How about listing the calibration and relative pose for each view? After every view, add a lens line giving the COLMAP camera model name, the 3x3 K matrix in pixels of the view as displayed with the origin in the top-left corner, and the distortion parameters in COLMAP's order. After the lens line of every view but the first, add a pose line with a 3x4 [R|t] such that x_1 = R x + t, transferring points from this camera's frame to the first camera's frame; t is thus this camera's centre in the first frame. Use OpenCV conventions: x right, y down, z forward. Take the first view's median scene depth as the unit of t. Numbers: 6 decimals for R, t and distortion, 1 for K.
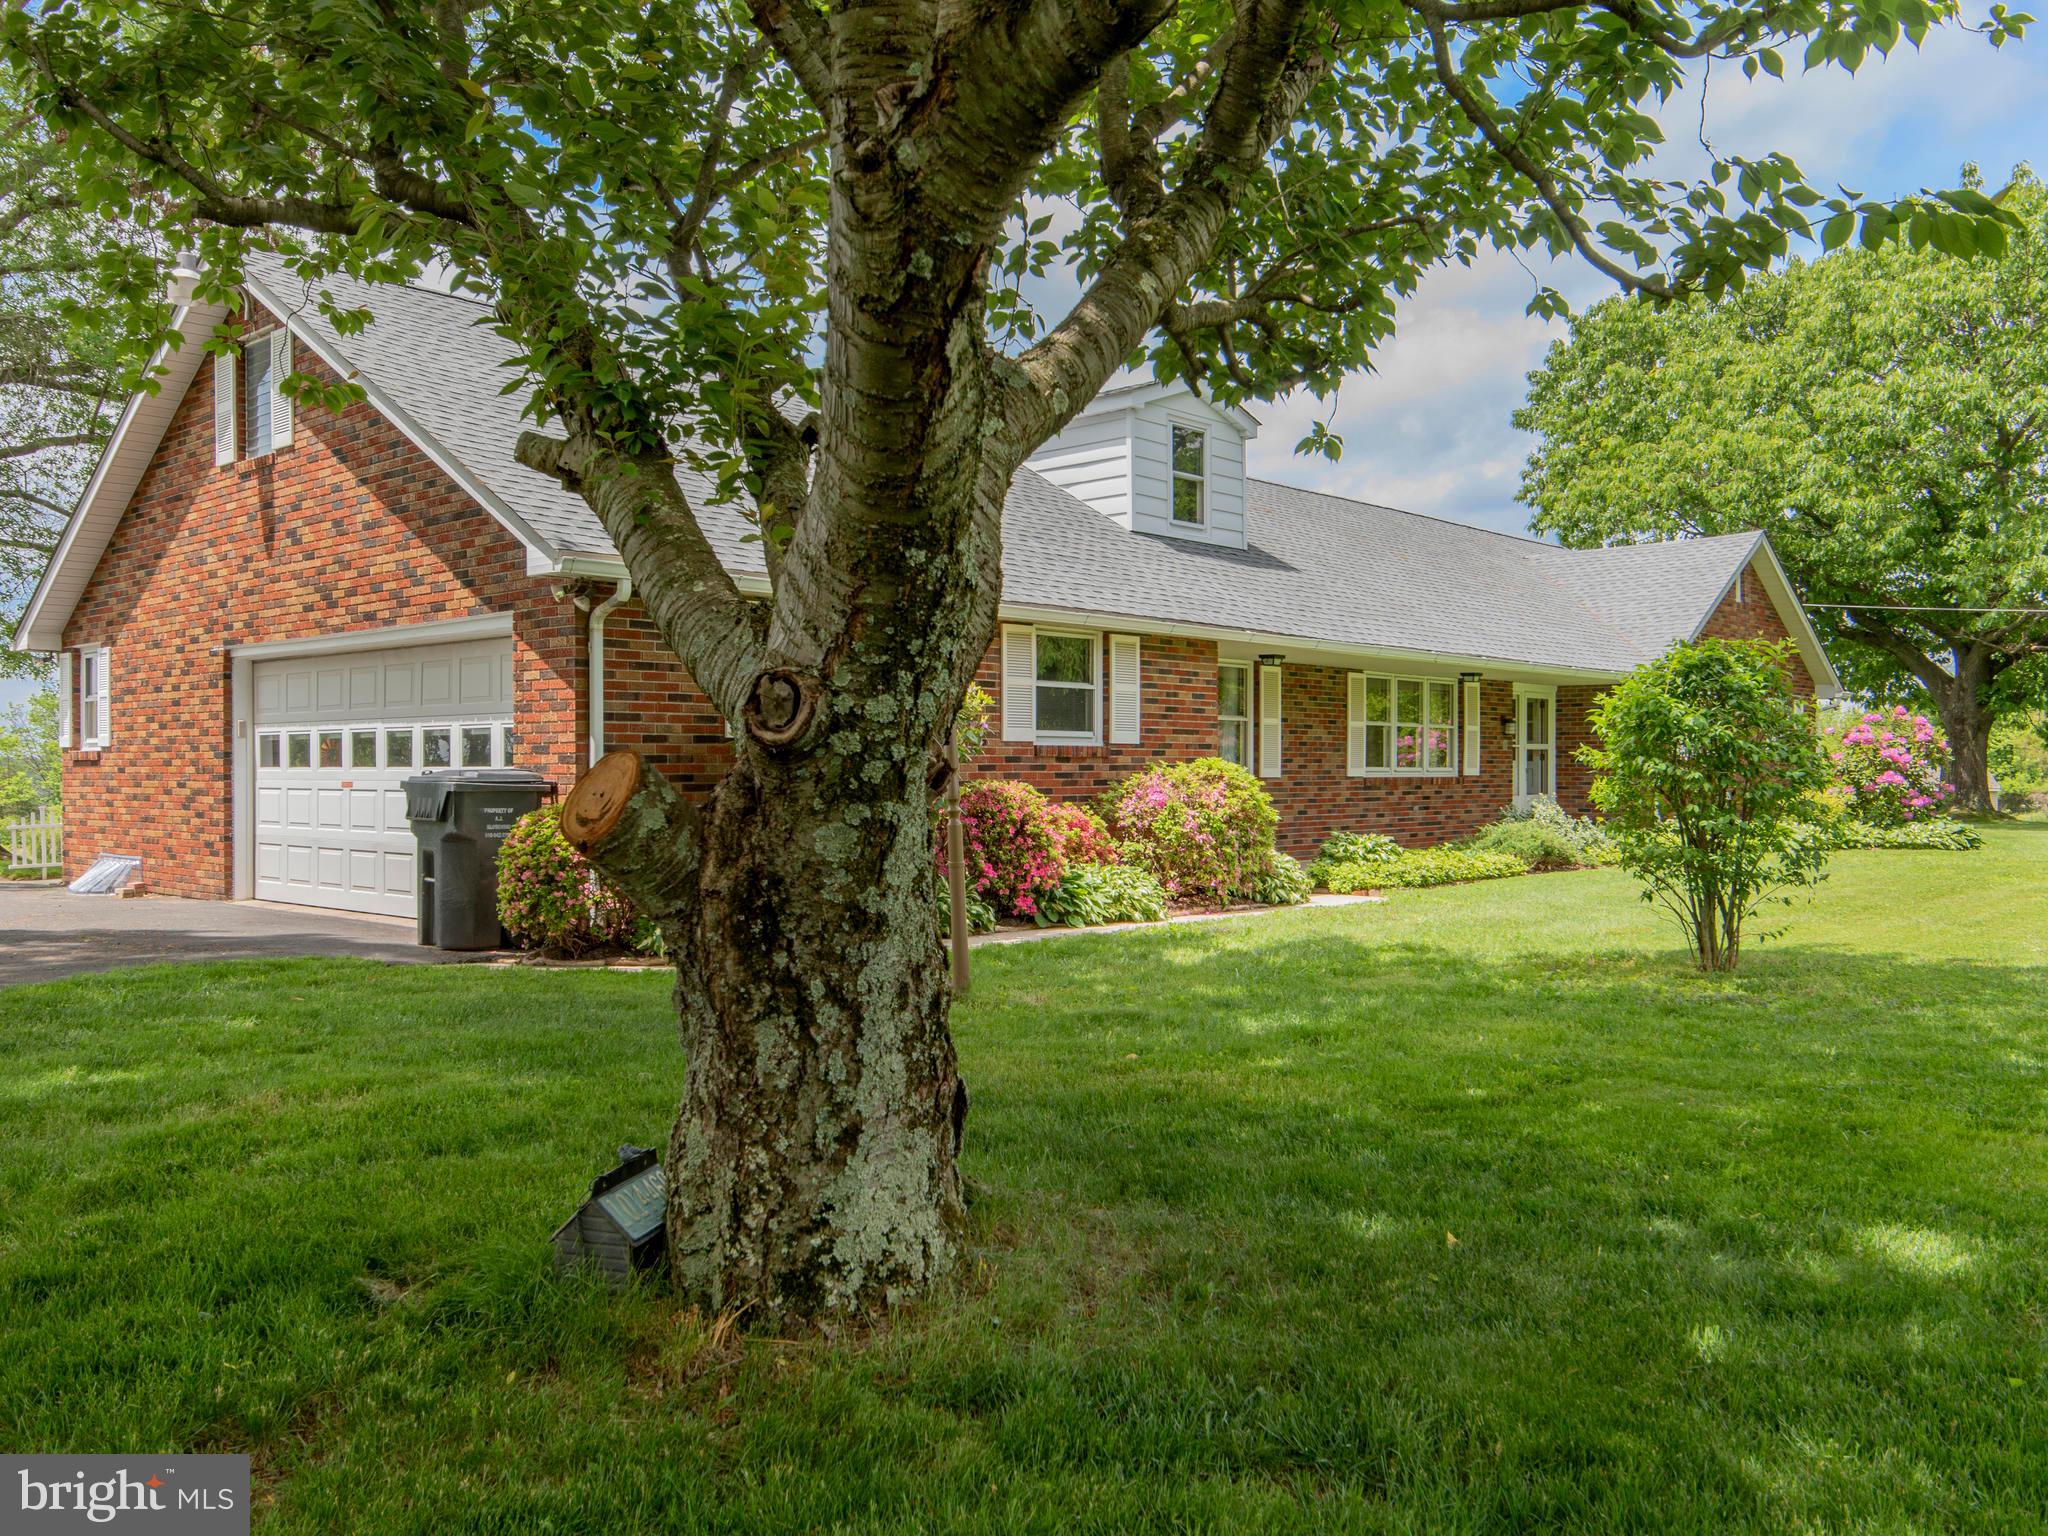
lens RADIAL K [[1648.5, 0, 1020.3], [0, 1648.5, 776.1], [0, 0, 1]] dist [-0.003170, -0.003905]
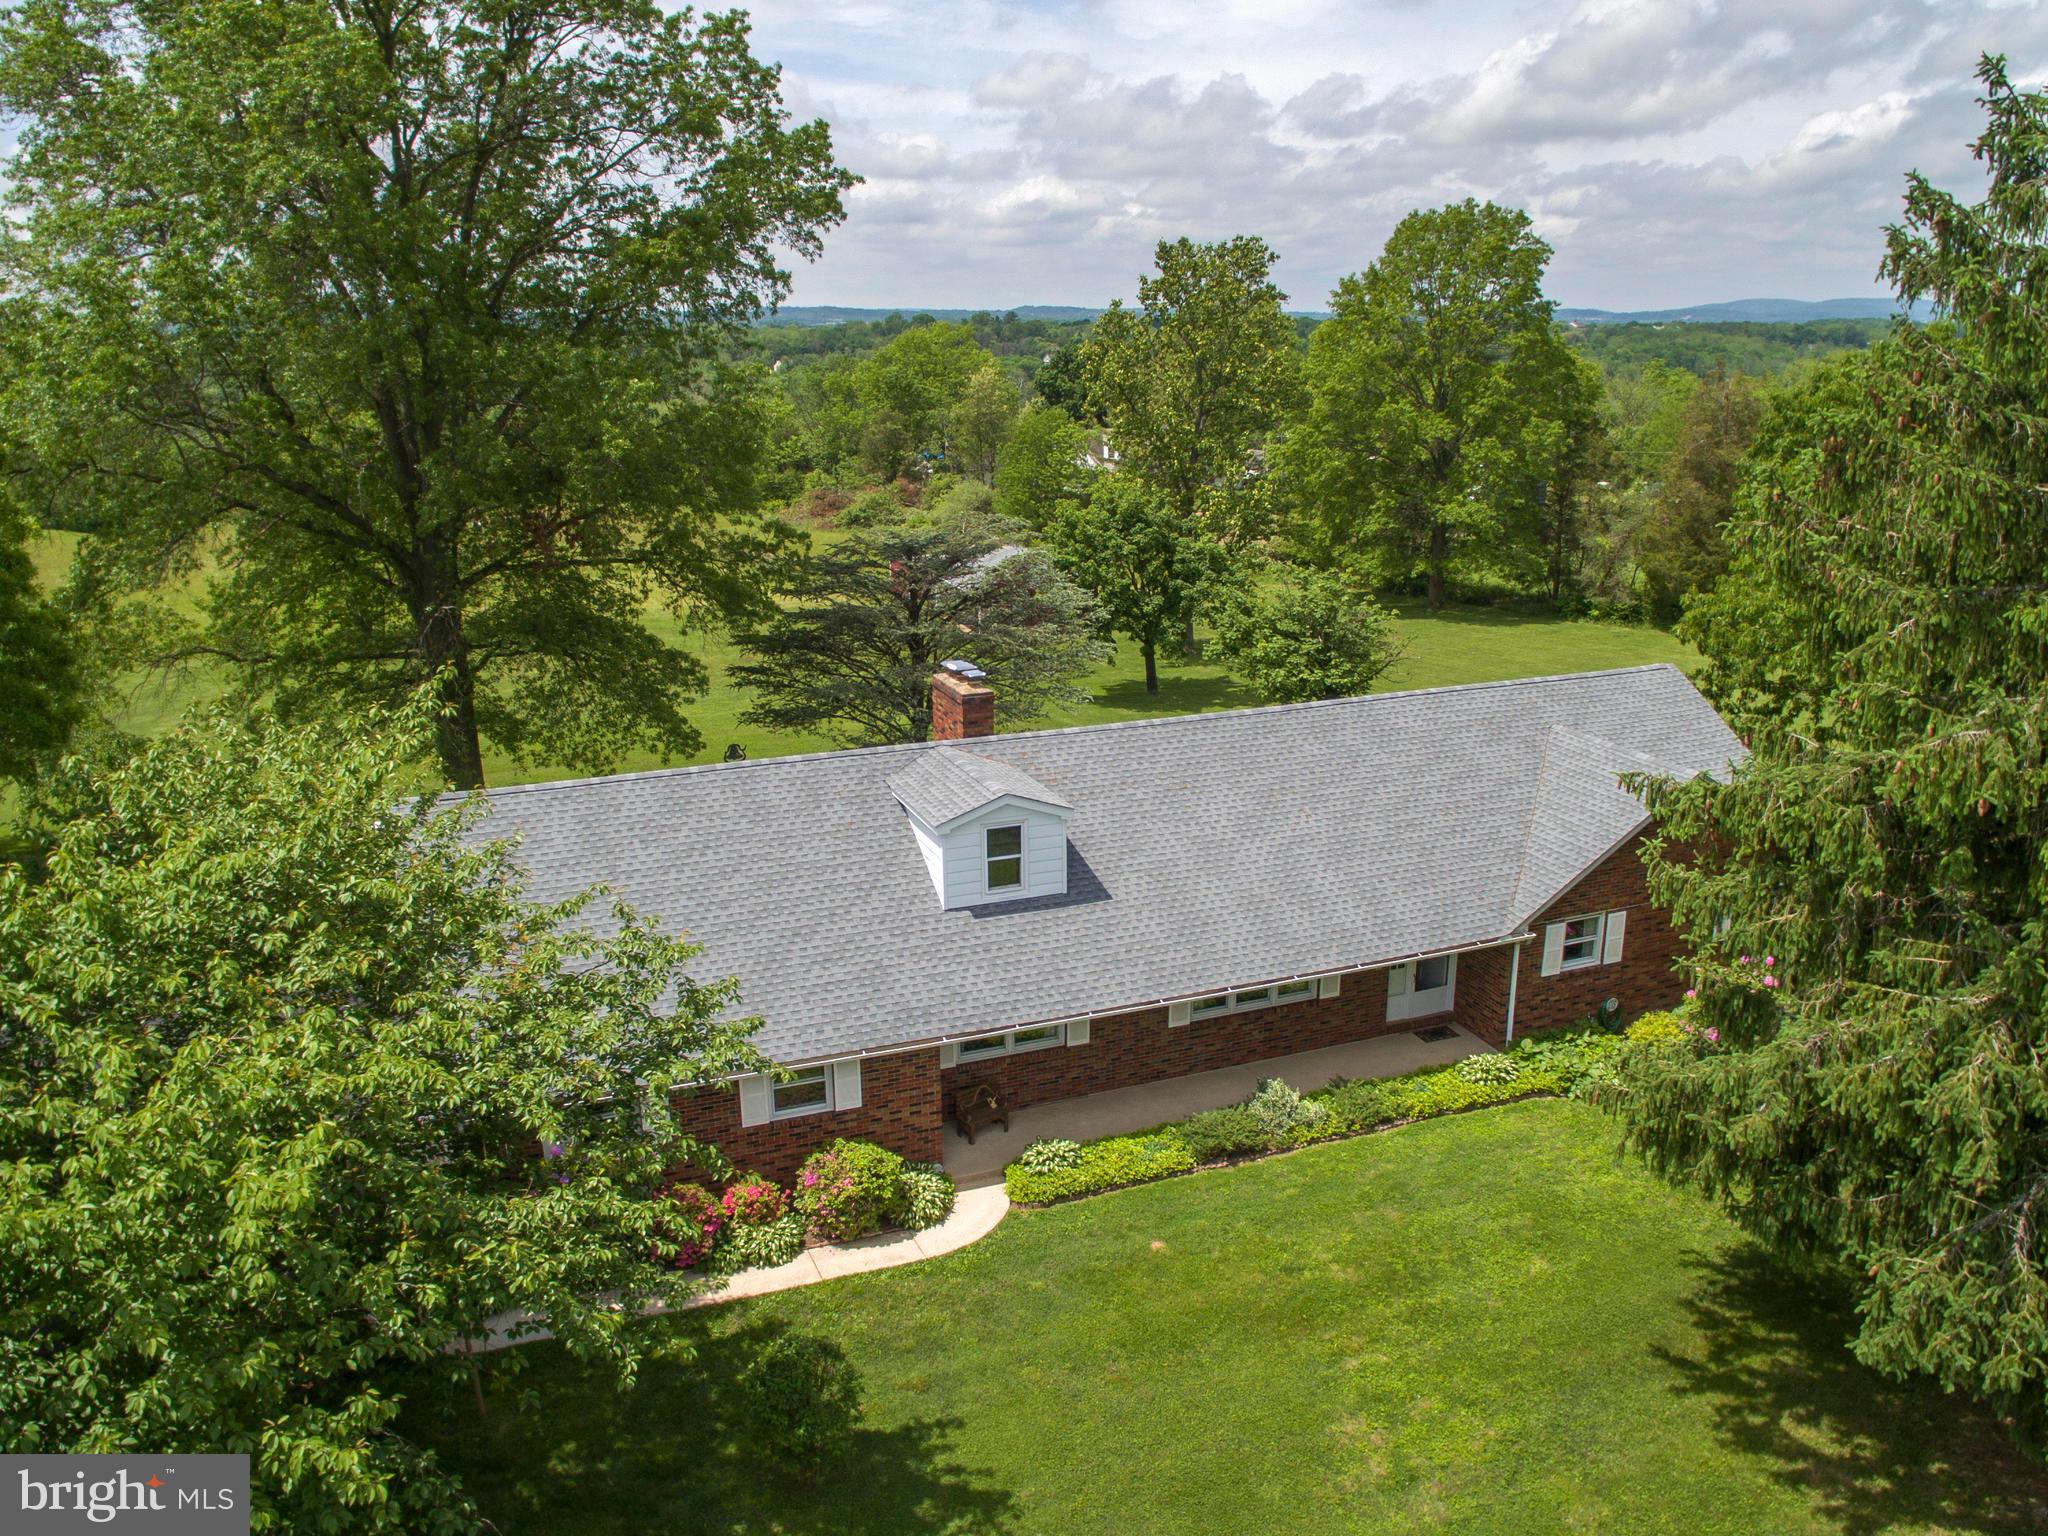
lens RADIAL K [[1593.1, 0, 1021.9], [0, 1593.1, 776.1], [0, 0, 1]] dist [-0.129481, 0.096784]
pose [[0.897791, 0.120447, -0.423632, 0.723983], [0.004222, 0.959479, 0.281747, -0.668388], [0.440402, -0.254738, 0.860903, -0.178726]]
